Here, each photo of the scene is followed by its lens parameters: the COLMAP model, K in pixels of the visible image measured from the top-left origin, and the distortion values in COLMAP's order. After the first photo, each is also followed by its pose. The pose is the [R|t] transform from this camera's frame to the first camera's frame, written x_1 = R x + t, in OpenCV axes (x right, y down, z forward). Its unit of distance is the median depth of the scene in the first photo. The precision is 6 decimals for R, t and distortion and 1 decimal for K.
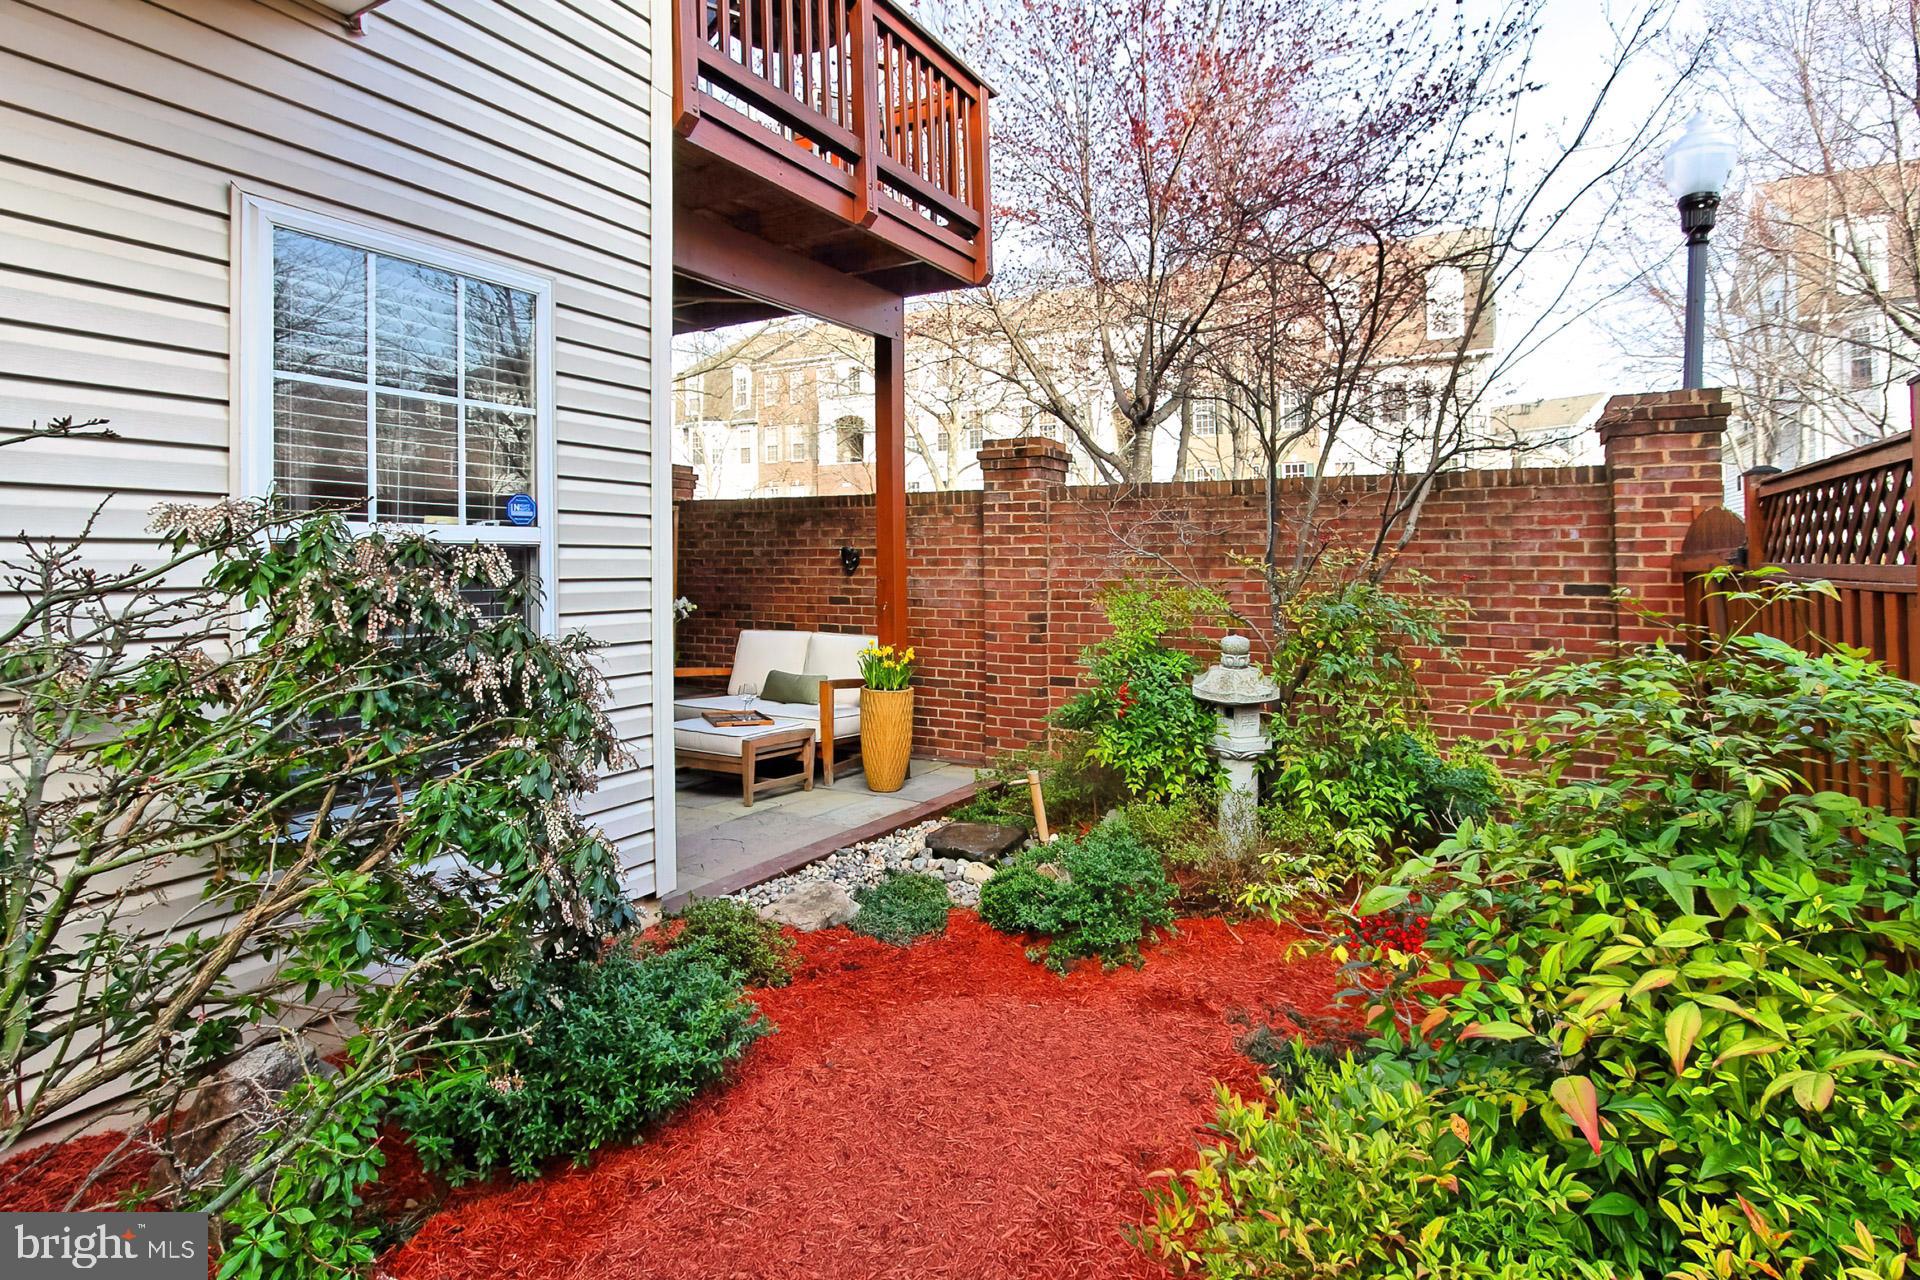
lens RADIAL K [[905.6, 0, 959.9], [0, 905.6, 589.8], [0, 0, 1]] dist [-0.001856, 0.000219]
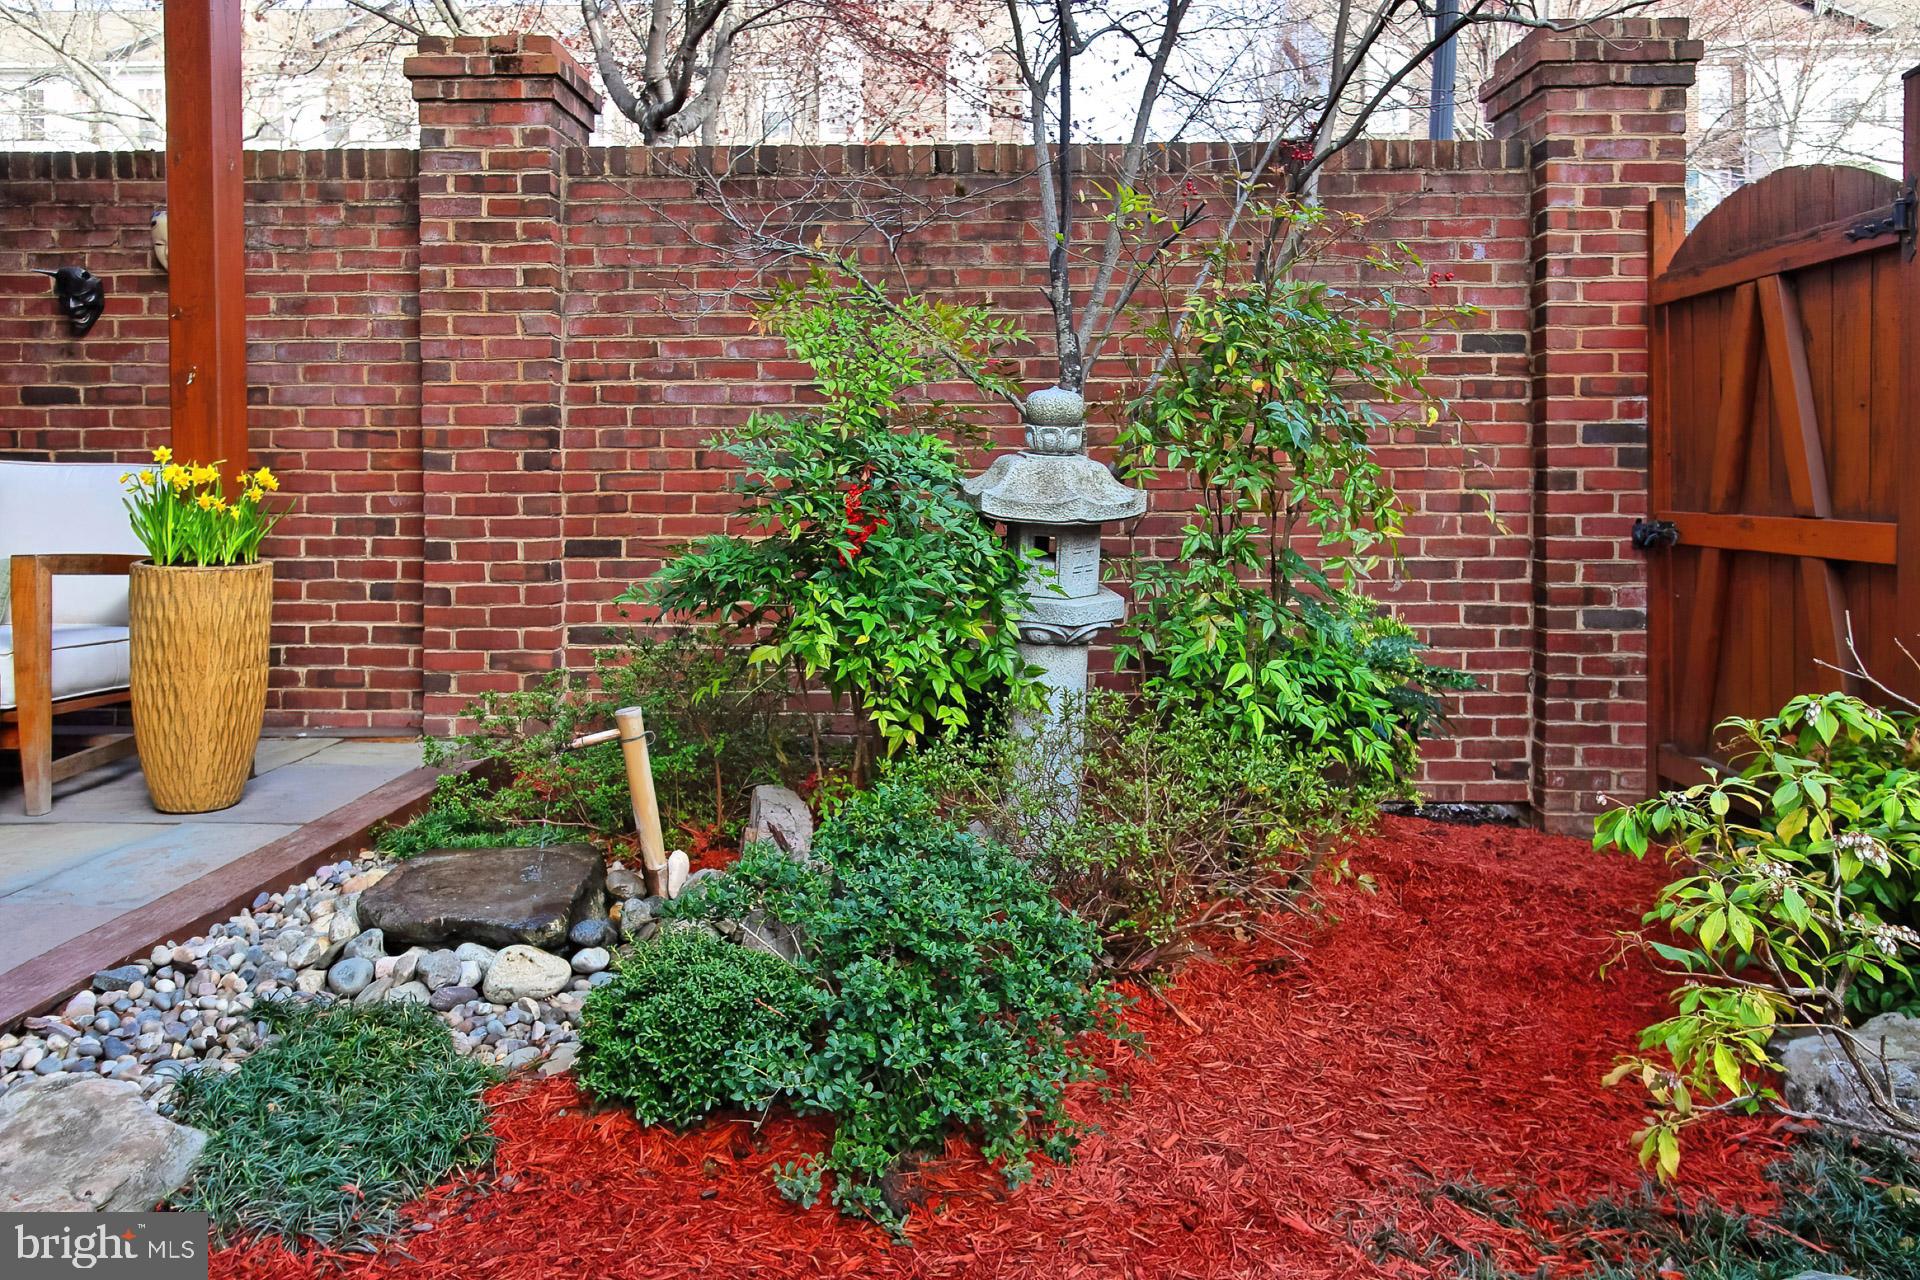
lens RADIAL K [[1403.1, 0, 957.1], [0, 1403.1, 454.6], [0, 0, 1]] dist [0.002442, 0.002278]
pose [[0.895574, -0.009610, 0.444809, -0.065729], [0.013880, 0.999884, -0.006344, 0.077457], [-0.444696, 0.011856, 0.895603, 0.301749]]
